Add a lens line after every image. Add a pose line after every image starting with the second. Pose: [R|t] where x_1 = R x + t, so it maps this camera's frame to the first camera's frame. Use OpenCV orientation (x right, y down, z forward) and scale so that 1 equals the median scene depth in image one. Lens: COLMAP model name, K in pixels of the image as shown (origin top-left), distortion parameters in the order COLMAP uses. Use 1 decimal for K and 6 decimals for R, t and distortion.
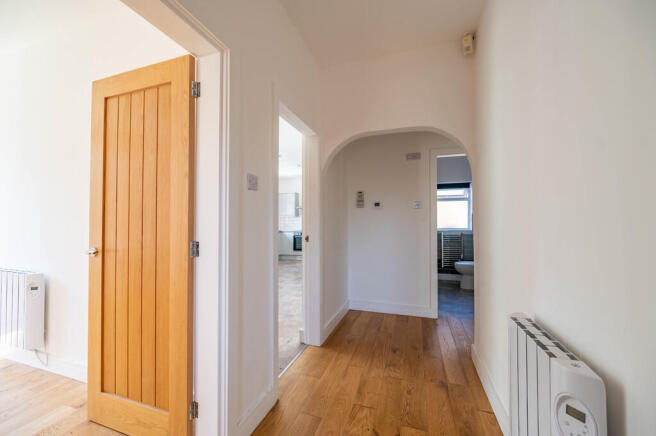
lens RADIAL K [[263.6, 0, 326.9], [0, 263.6, 219.4], [0, 0, 1]] dist [-0.004542, -0.000397]
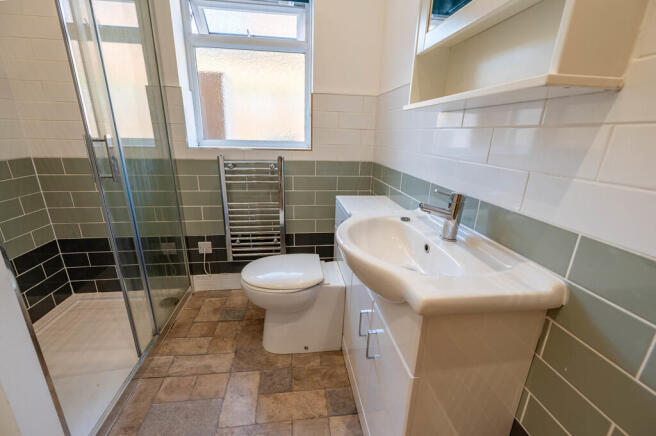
lens RADIAL K [[263.6, 0, 325.9], [0, 263.6, 215.3], [0, 0, 1]] dist [-0.004542, -0.000397]
pose [[0.894022, -0.109917, 0.434330, 0.417304], [-0.032725, 0.950827, 0.307989, 0.019640], [-0.446825, -0.289562, 0.846464, 0.691403]]
